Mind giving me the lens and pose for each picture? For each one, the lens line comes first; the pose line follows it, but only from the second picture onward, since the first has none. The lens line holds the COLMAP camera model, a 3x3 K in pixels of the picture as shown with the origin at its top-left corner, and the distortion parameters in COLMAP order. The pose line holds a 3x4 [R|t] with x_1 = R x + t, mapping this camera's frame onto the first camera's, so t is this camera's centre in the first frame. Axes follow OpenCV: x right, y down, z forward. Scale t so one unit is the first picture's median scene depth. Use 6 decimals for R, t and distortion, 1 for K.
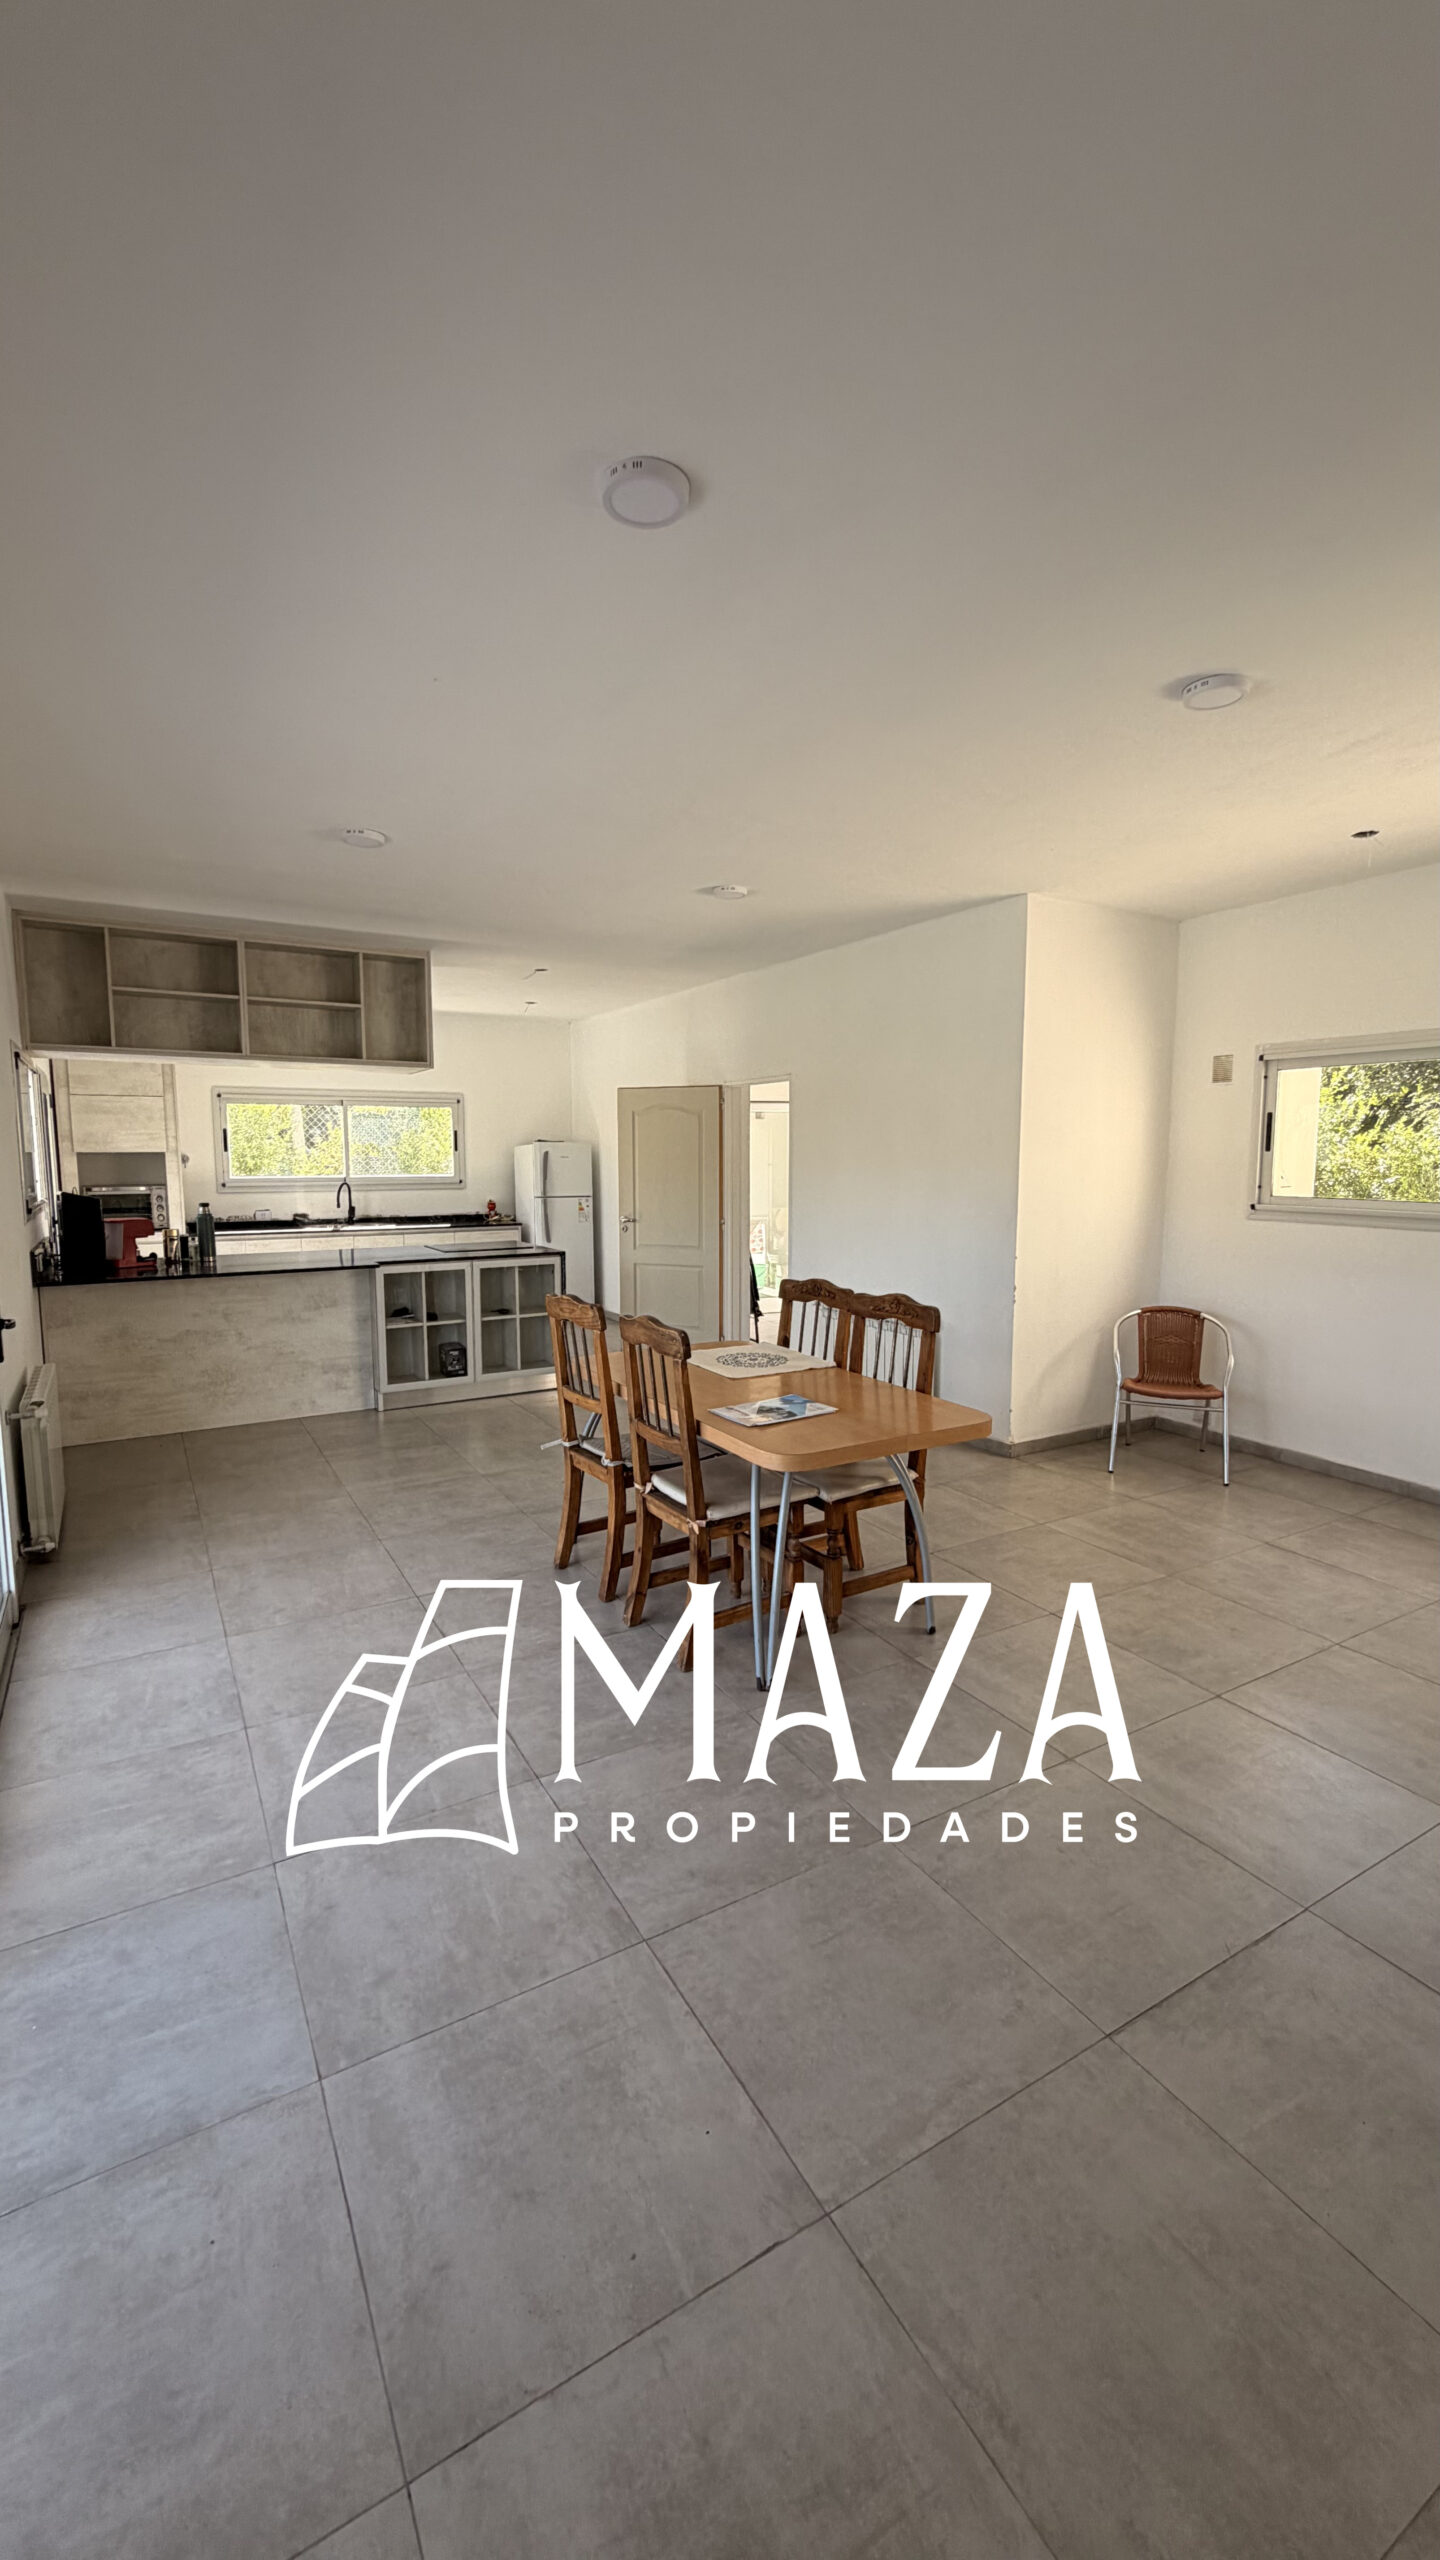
lens RADIAL K [[1022.7, 0, 717.2], [0, 1022.7, 1271.1], [0, 0, 1]] dist [-0.000736, 0.000426]
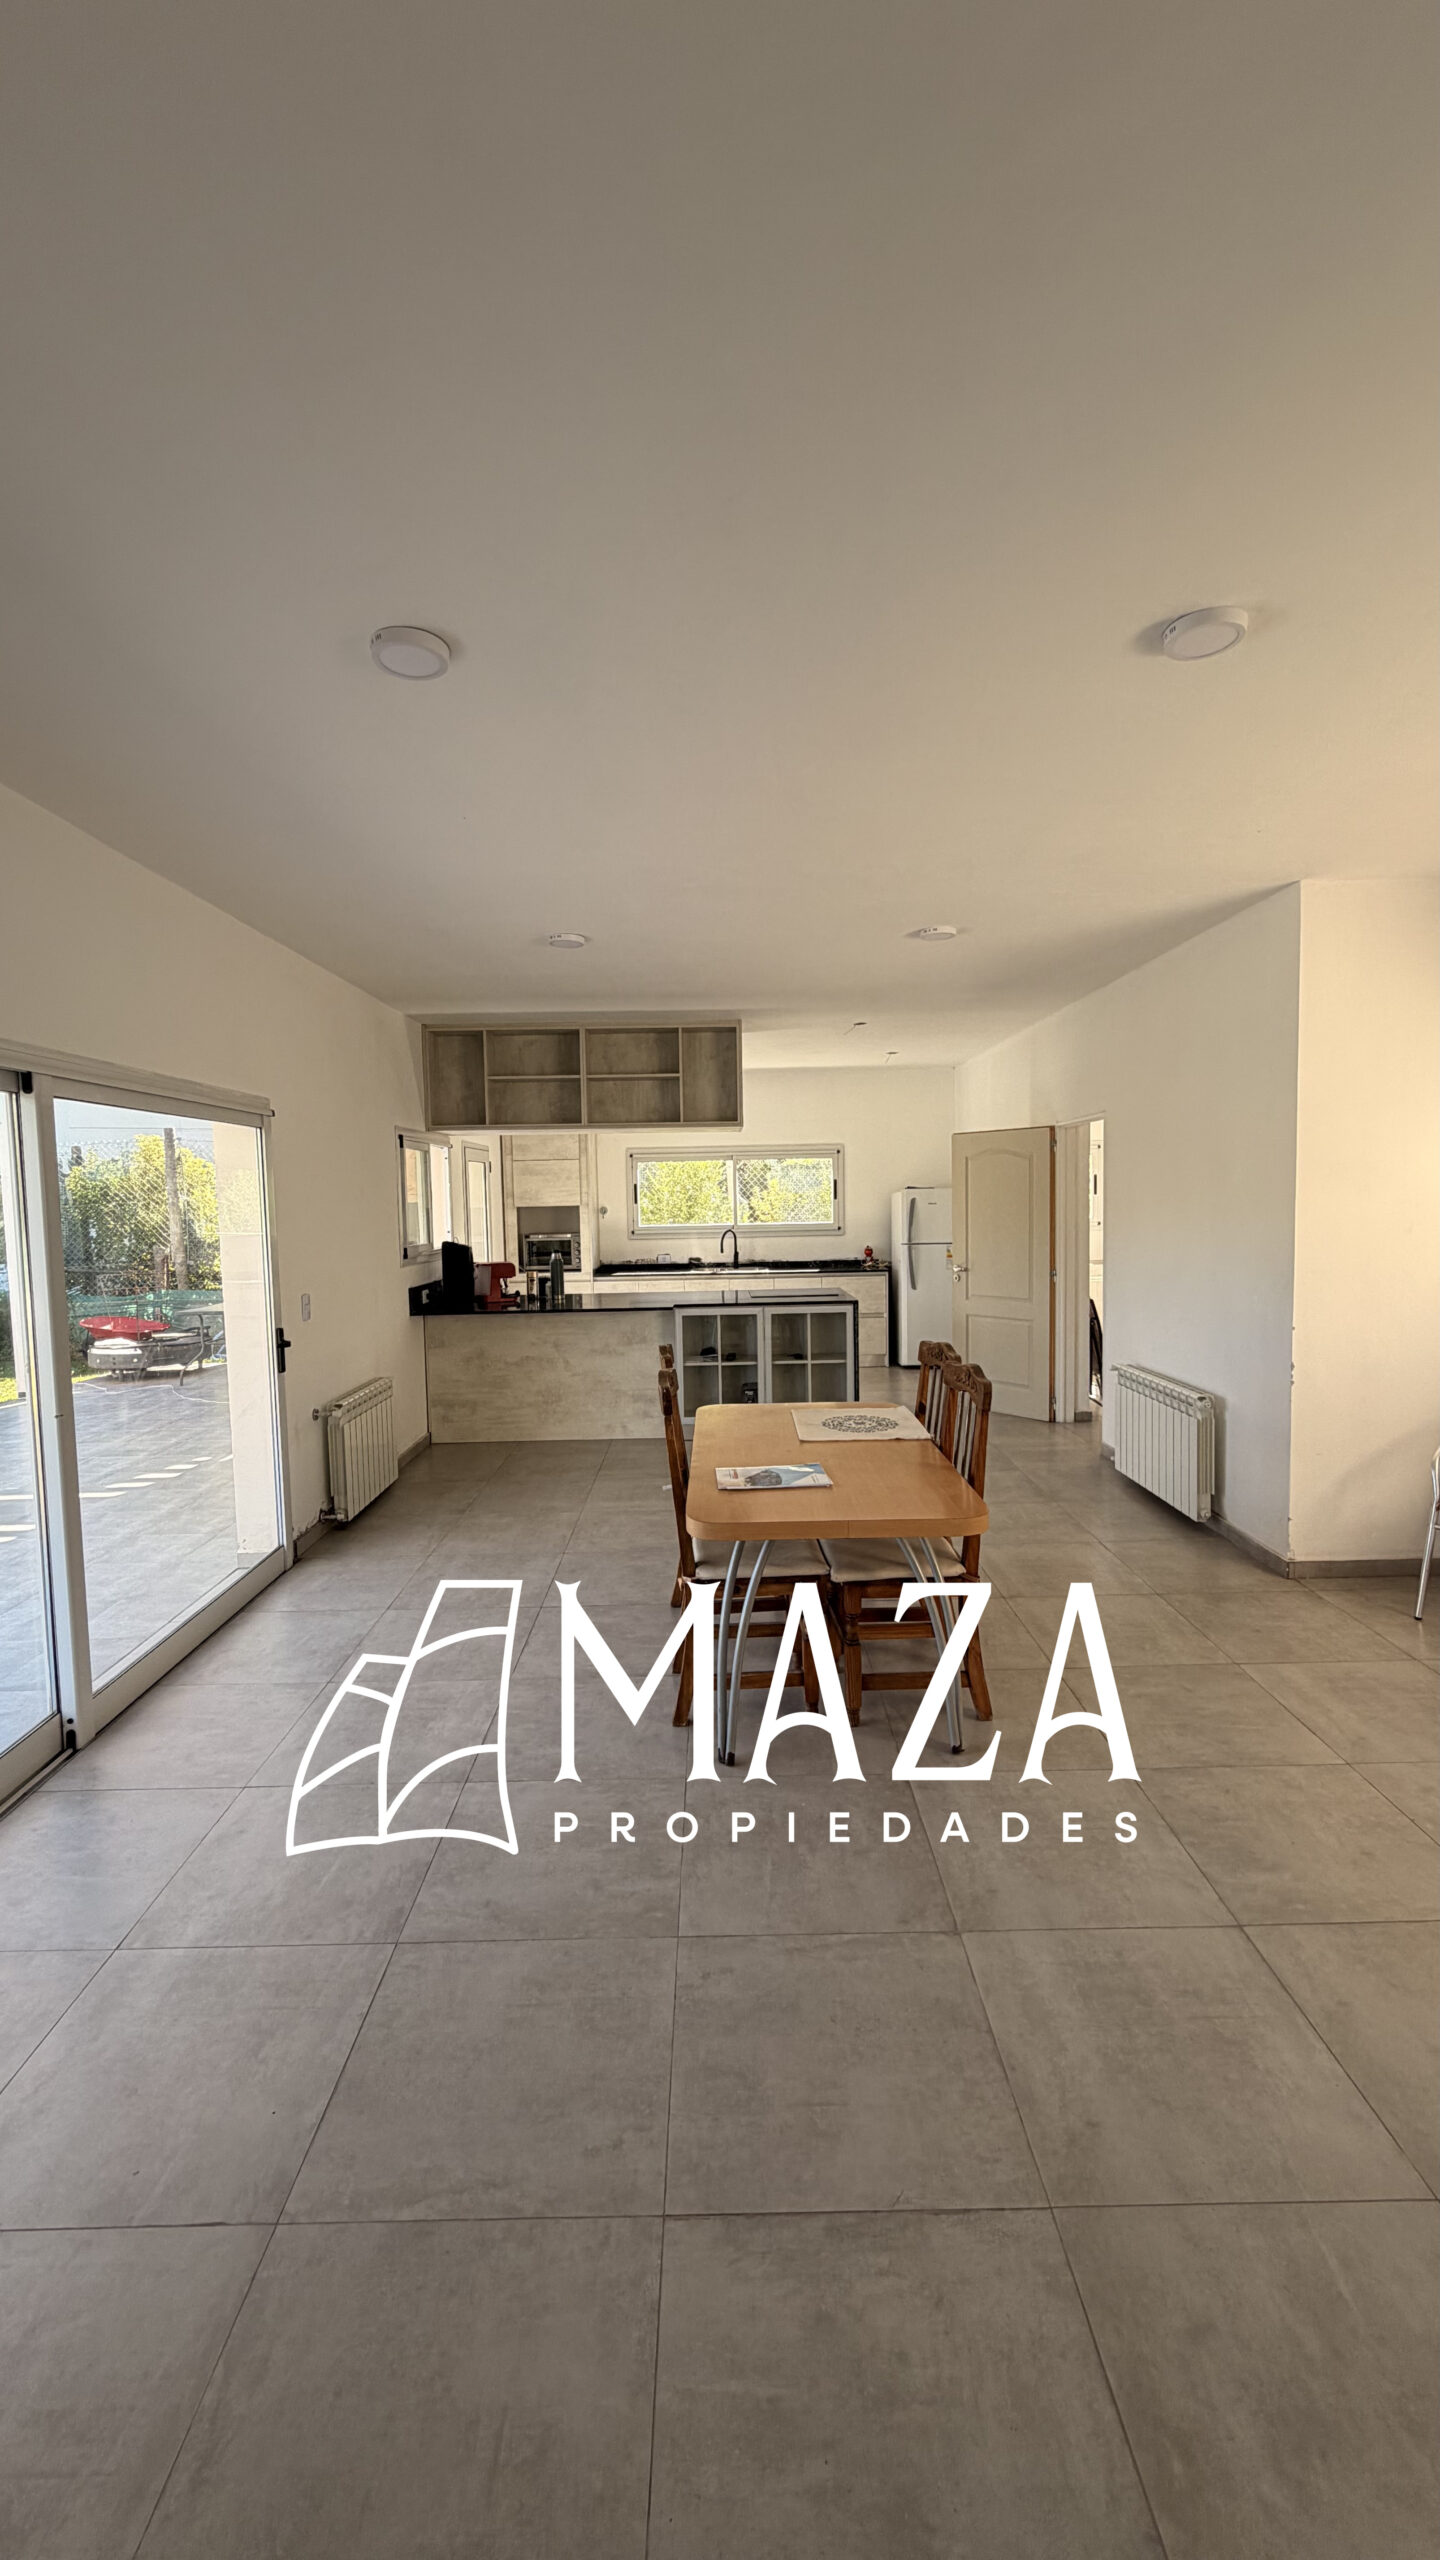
lens RADIAL K [[1022.7, 0, 717.2], [0, 1022.7, 1271.1], [0, 0, 1]] dist [-0.000736, 0.000426]
pose [[0.866002, 0.018635, -0.499692, 0.254155], [-0.038313, 0.998841, -0.029148, -0.014480], [0.498570, 0.044387, 0.865712, 0.064978]]
